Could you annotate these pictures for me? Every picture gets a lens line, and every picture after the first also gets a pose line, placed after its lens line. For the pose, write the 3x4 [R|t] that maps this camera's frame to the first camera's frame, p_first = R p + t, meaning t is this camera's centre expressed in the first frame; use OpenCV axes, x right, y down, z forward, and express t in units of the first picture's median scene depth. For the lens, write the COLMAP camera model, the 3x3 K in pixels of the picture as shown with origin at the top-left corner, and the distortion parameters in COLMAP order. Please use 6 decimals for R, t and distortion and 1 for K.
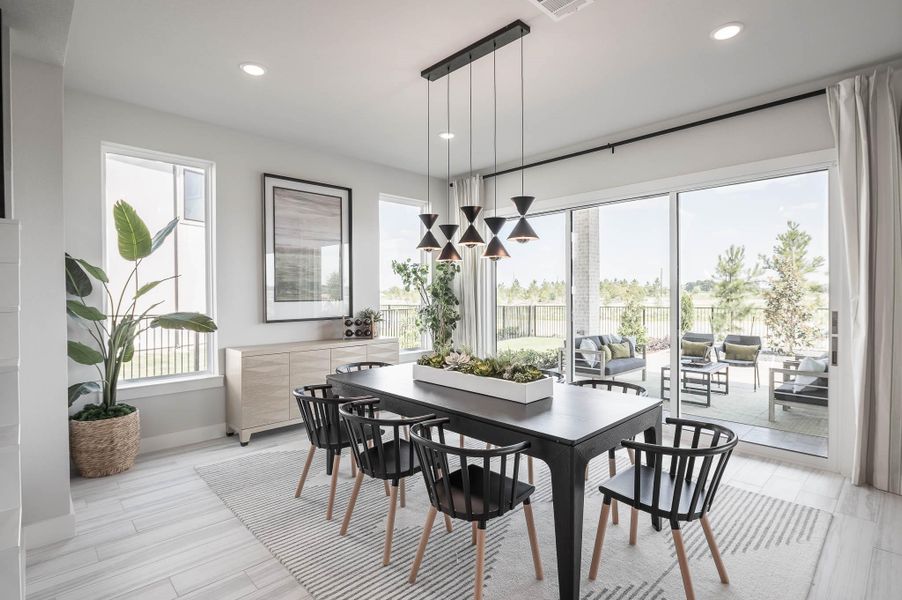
lens RADIAL K [[439.3, 0, 451.0], [0, 439.3, 300.0], [0, 0, 1]] dist [-0.002931, -0.000315]
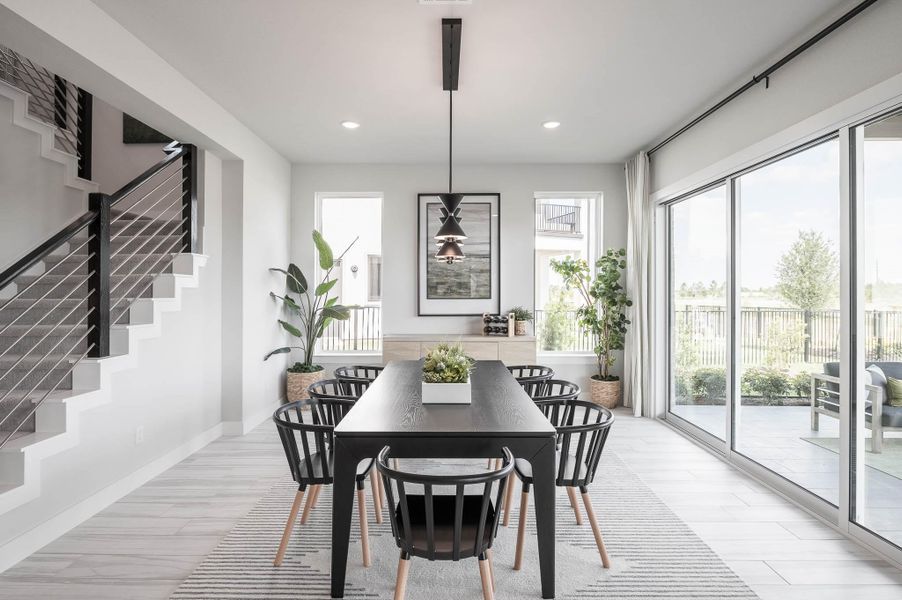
lens RADIAL K [[435.6, 0, 449.6], [0, 435.6, 286.8], [0, 0, 1]] dist [-0.000015, 0.000049]
pose [[0.709885, 0.002655, -0.704313, 0.439737], [-0.012129, 0.999891, -0.008455, -0.018706], [0.704214, 0.014545, 0.709839, 0.183223]]
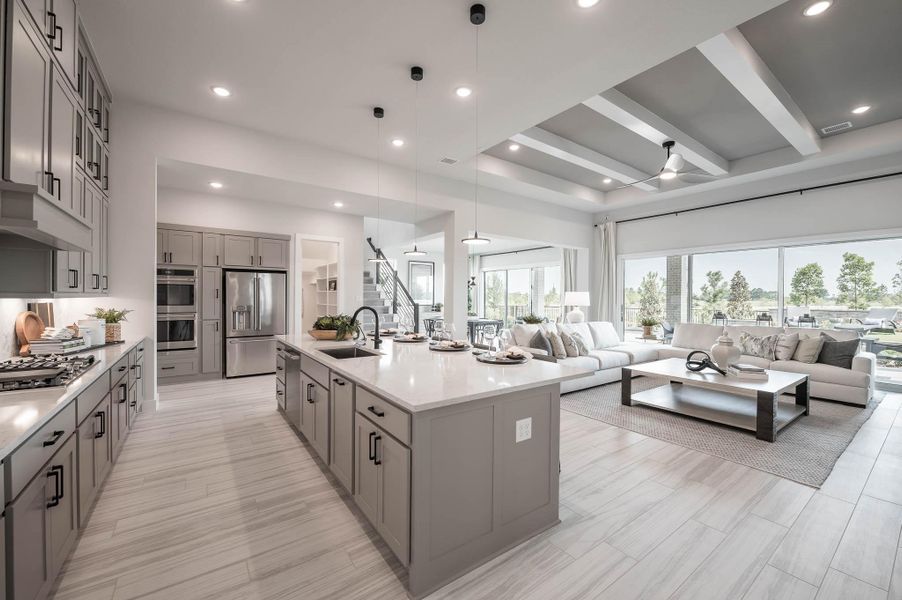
lens RADIAL K [[356.5, 0, 451.0], [0, 356.5, 300.0], [0, 0, 1]] dist [-0.000432, -0.000058]
pose [[0.989762, 0.013892, -0.142053, 0.244165], [-0.015312, 0.999843, -0.008909, 0.025302], [0.141906, 0.010993, 0.989819, -1.444358]]
